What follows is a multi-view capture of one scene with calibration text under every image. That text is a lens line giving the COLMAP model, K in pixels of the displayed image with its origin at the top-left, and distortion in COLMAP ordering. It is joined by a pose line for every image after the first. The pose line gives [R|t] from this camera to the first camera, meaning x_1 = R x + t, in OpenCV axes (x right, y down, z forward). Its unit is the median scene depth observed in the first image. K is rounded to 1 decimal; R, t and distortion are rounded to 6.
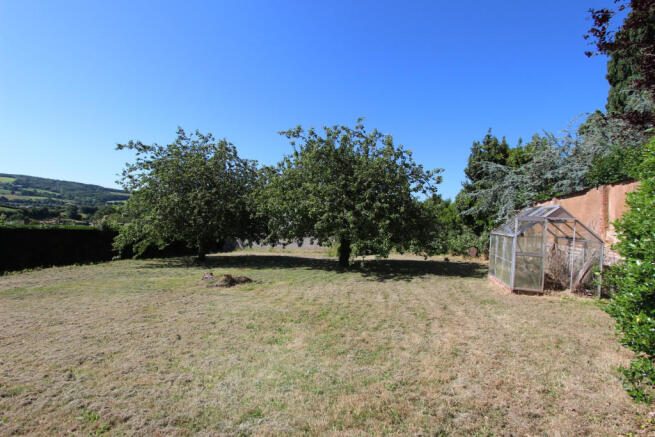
lens RADIAL K [[304.9, 0, 327.8], [0, 304.9, 228.2], [0, 0, 1]] dist [-0.003836, 0.000807]
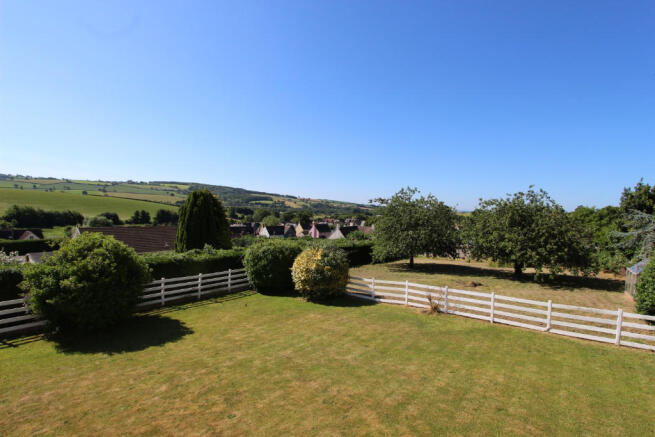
lens RADIAL K [[304.9, 0, 327.8], [0, 304.9, 228.2], [0, 0, 1]] dist [-0.003836, 0.000807]
pose [[0.933547, 0.007891, -0.358368, -0.332049], [-0.002864, 0.999890, 0.014557, -0.166794], [0.358443, -0.012564, 0.933467, -0.912795]]
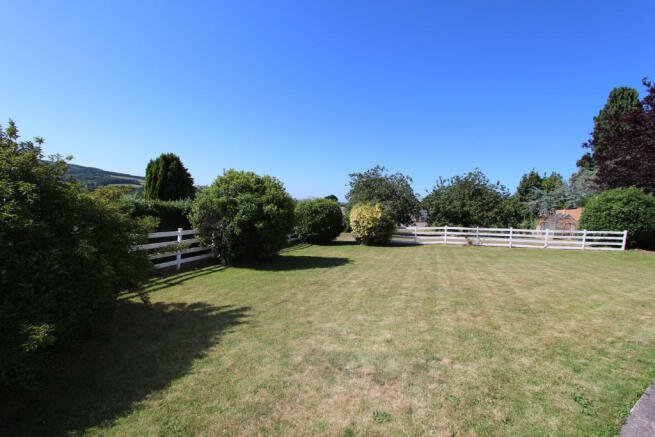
lens RADIAL K [[304.9, 0, 327.8], [0, 304.9, 228.2], [0, 0, 1]] dist [-0.003836, 0.000807]
pose [[0.999804, 0.014504, 0.013493, -1.037690], [-0.015094, 0.998884, 0.044745, -0.010921], [-0.012829, -0.044940, 0.998907, -1.250133]]
